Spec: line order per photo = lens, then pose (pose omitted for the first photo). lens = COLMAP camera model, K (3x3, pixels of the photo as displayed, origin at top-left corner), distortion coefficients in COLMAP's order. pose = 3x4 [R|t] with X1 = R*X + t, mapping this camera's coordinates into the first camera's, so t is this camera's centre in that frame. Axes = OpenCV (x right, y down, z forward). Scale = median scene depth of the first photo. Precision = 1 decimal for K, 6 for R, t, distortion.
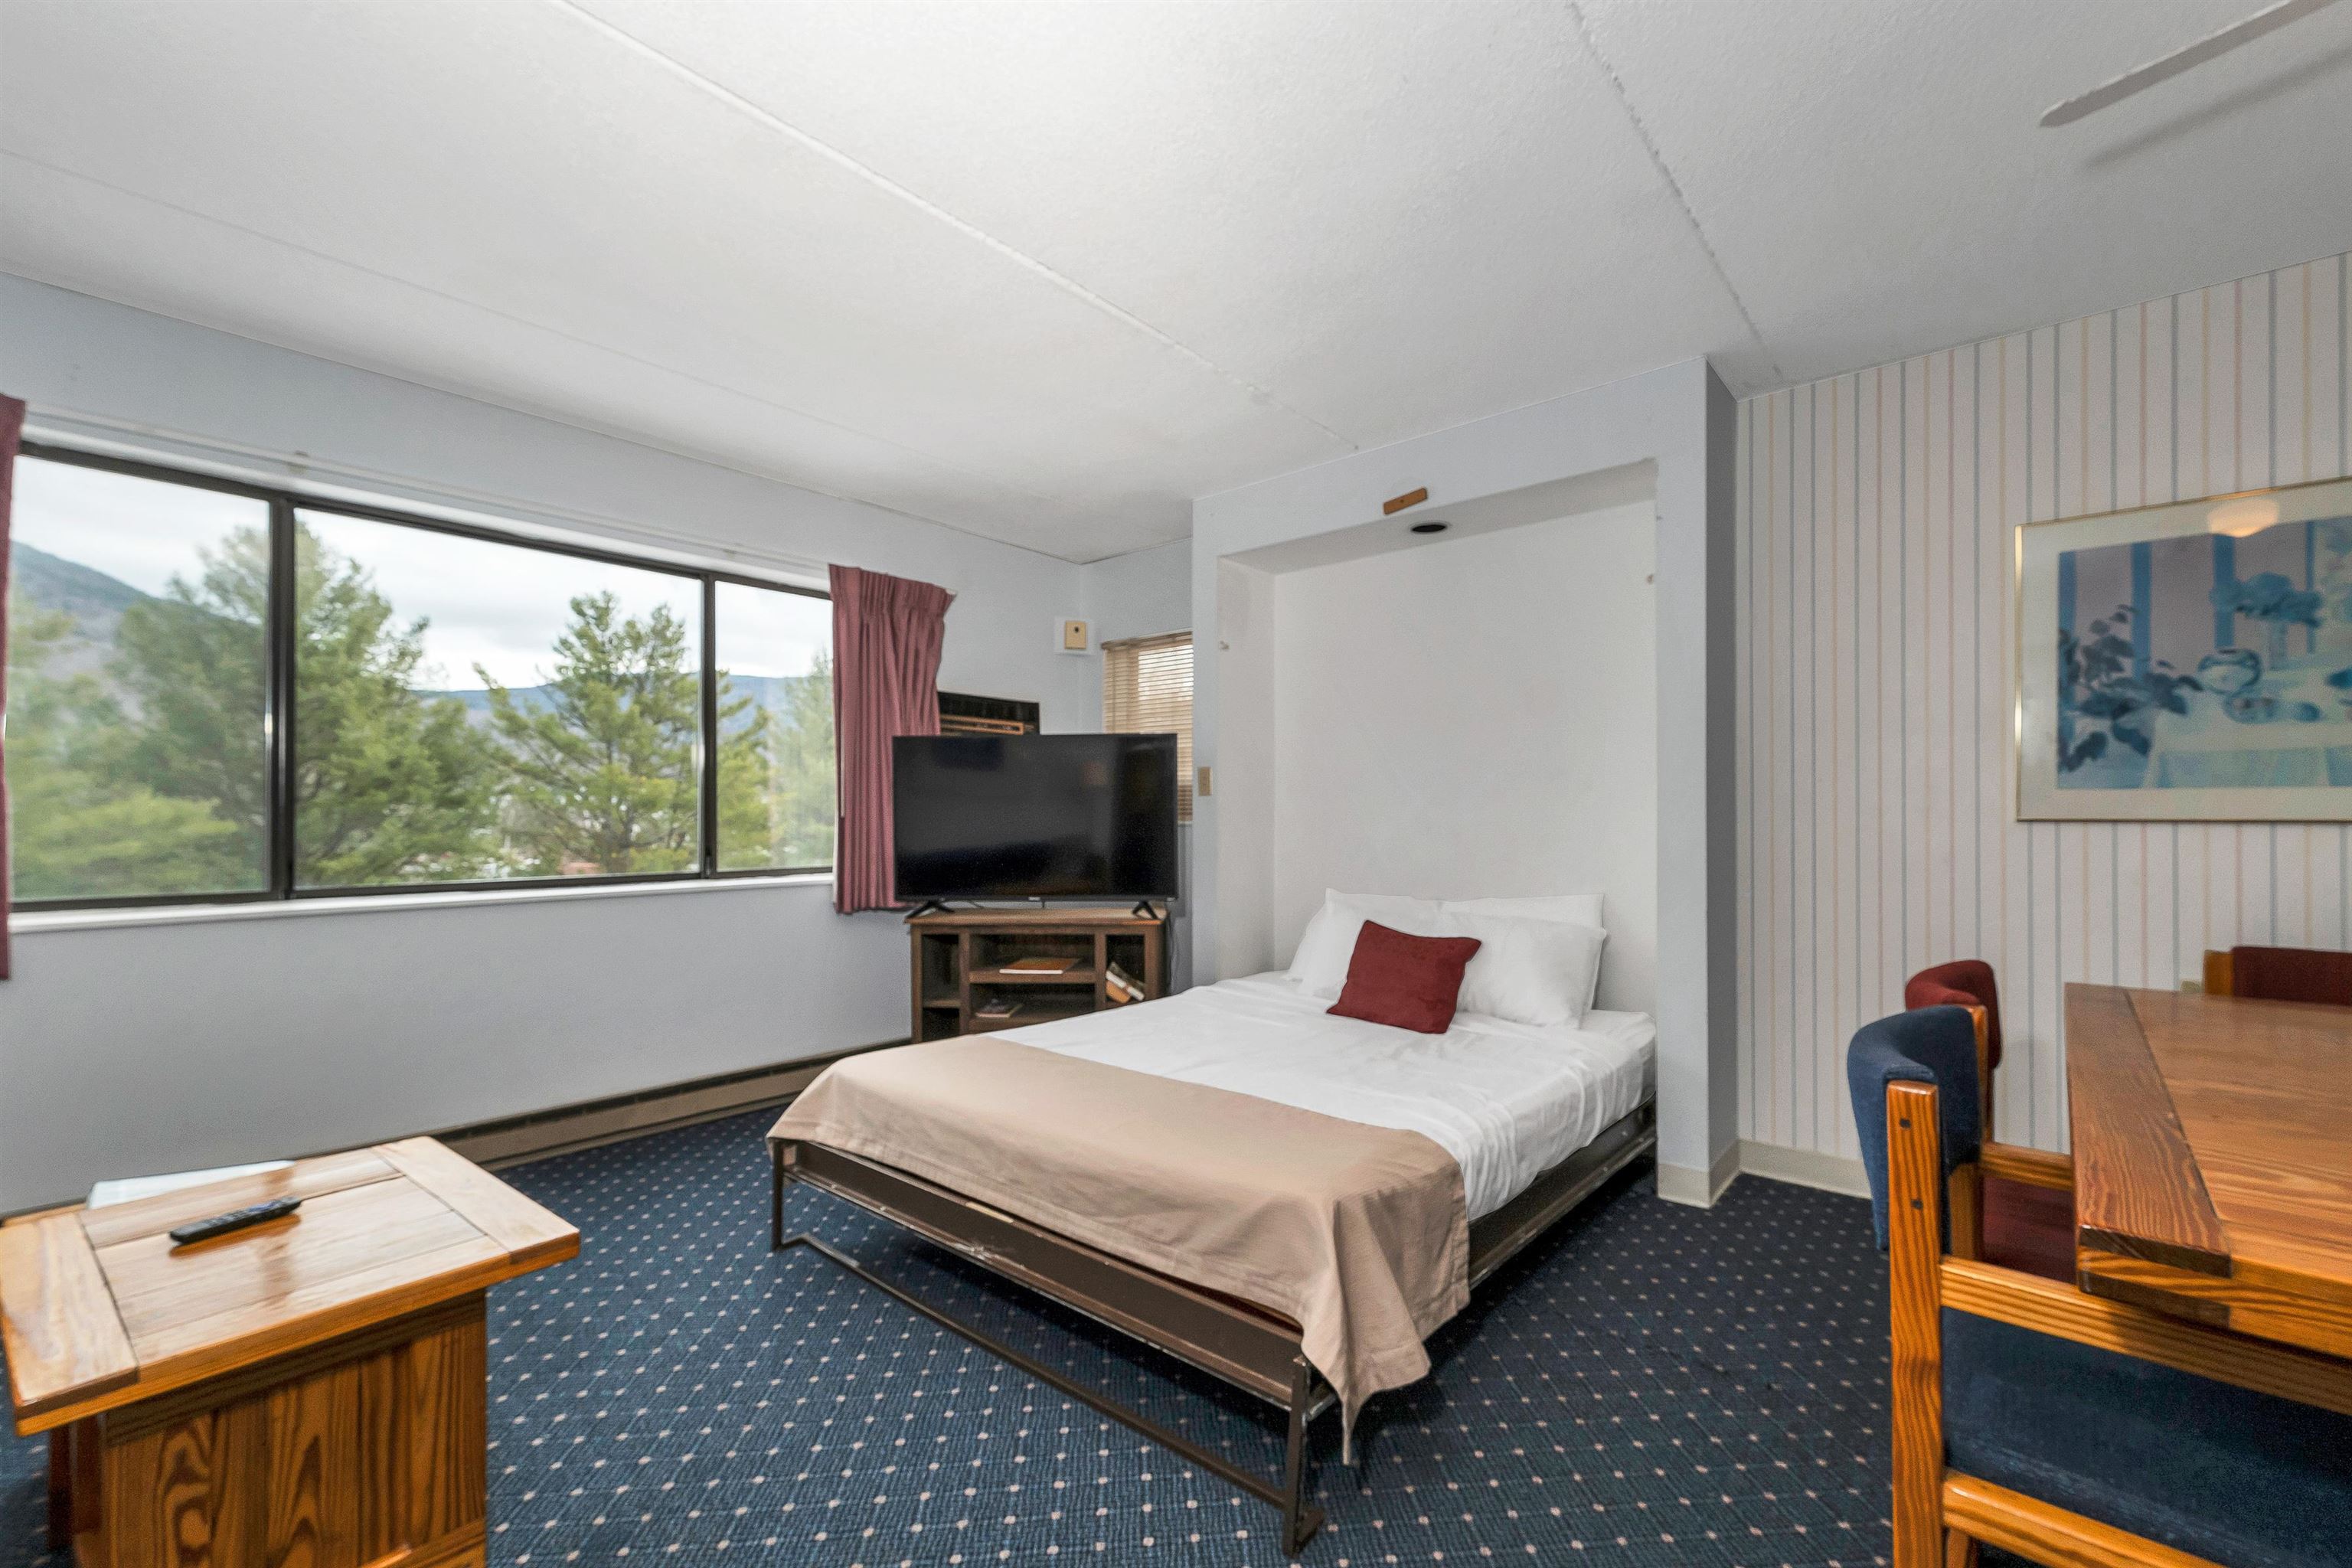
lens RADIAL K [[980.7, 0, 1166.7], [0, 980.7, 808.1], [0, 0, 1]] dist [0.012686, -0.003096]
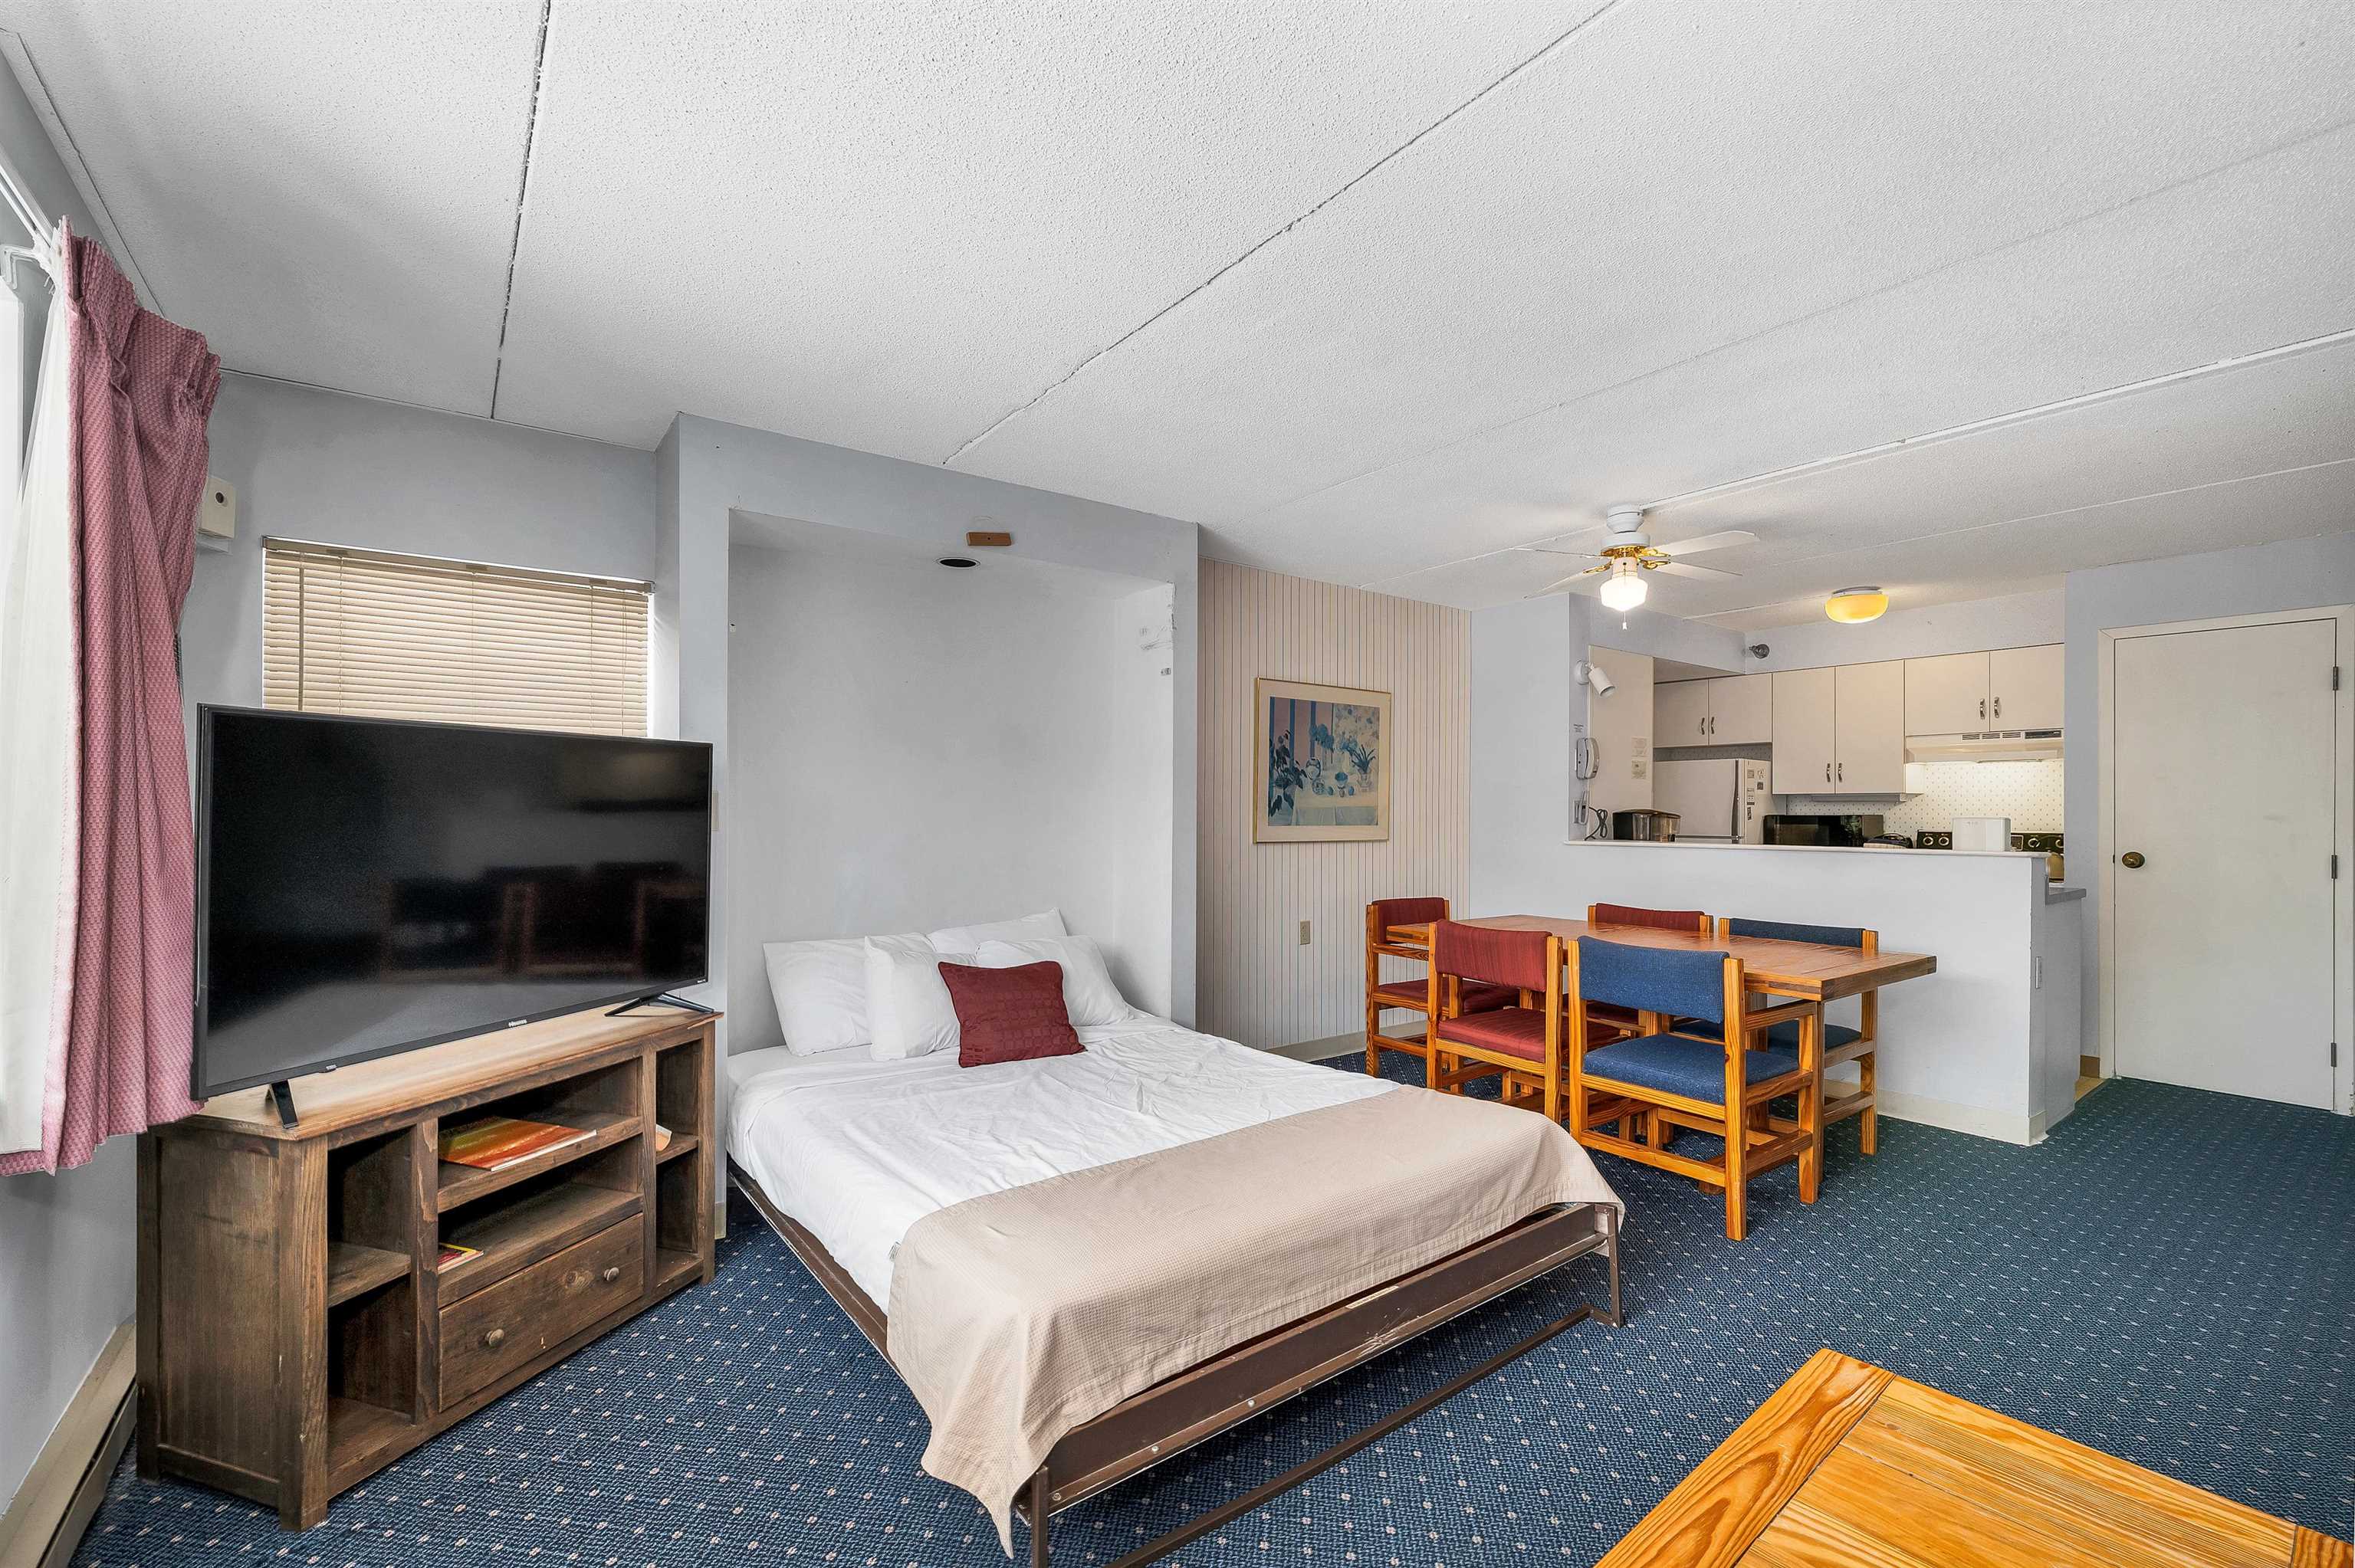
lens RADIAL K [[995.6, 0, 1174.6], [0, 995.6, 802.3], [0, 0, 1]] dist [-0.001071, 0.000828]
pose [[0.209396, 0.006185, 0.977811, -0.950508], [-0.009201, 0.999948, -0.004355, -0.054120], [-0.977788, -0.008085, 0.209442, 0.799706]]
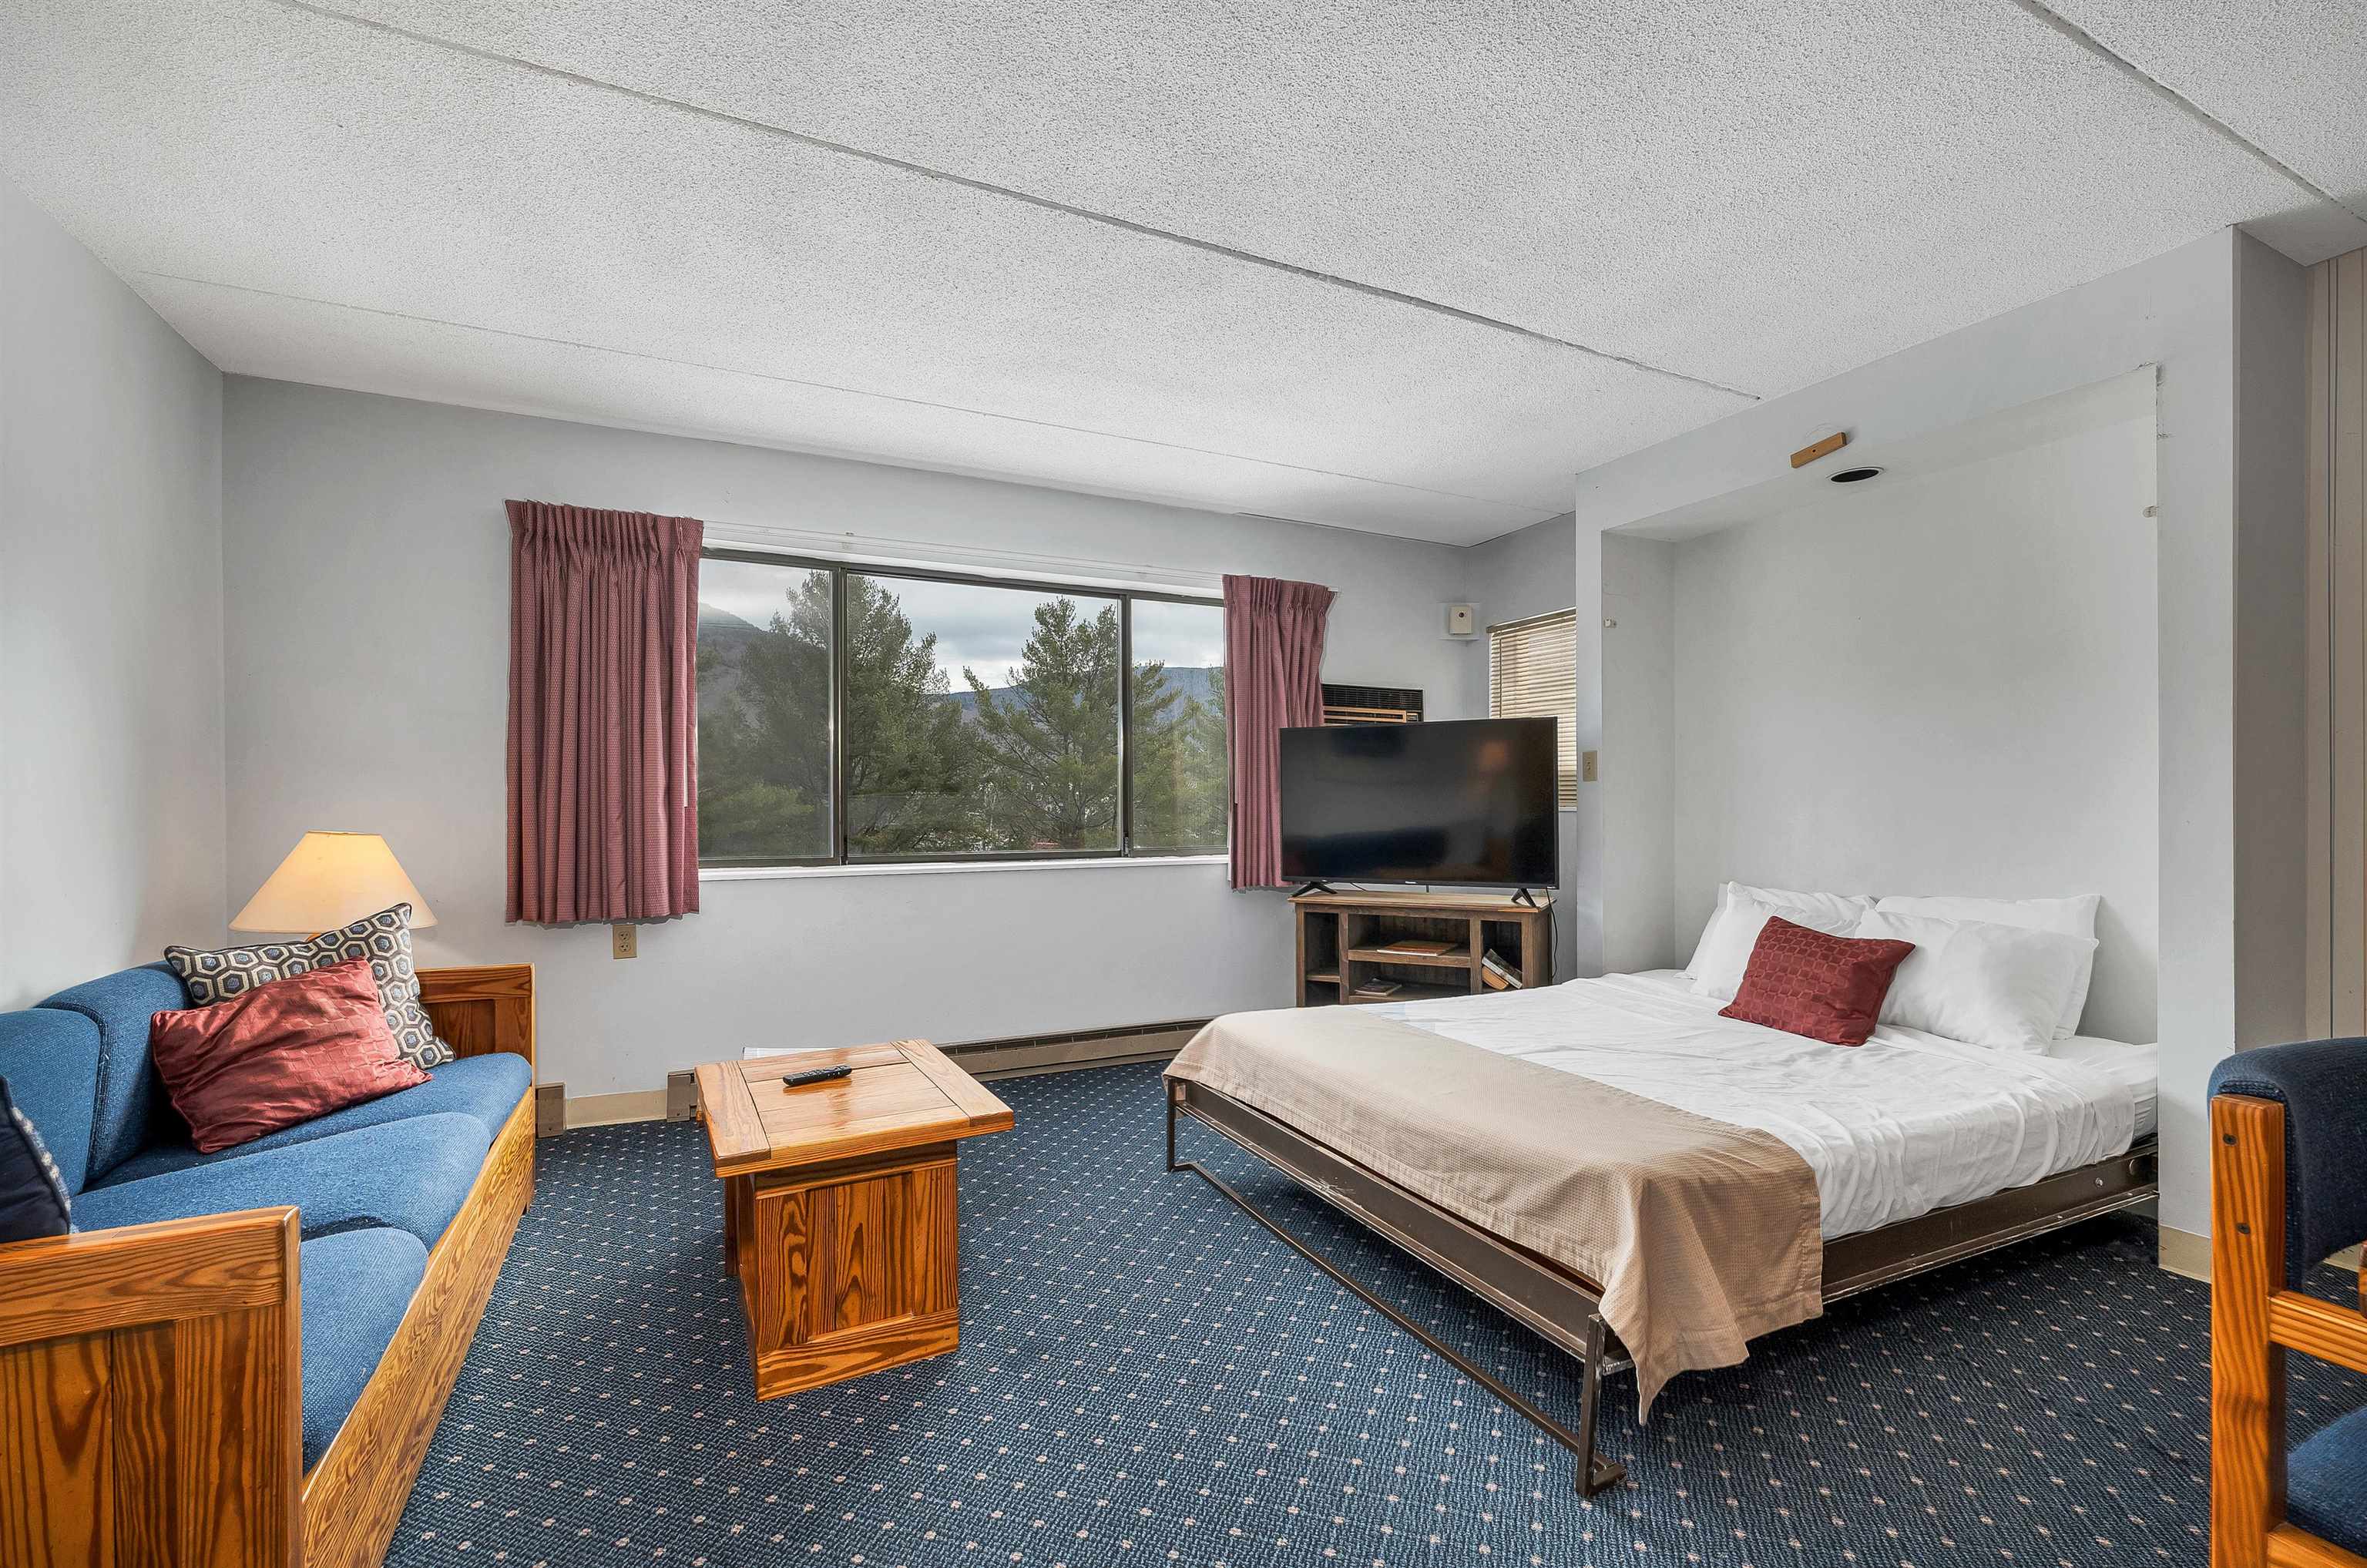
lens RADIAL K [[1000.8, 0, 1180.6], [0, 1000.8, 802.4], [0, 0, 1]] dist [-0.001071, 0.000828]
pose [[0.920084, 0.001944, -0.391715, 0.083427], [0.001612, 0.999960, 0.008750, -0.001737], [0.391717, -0.008683, 0.920045, -0.091990]]
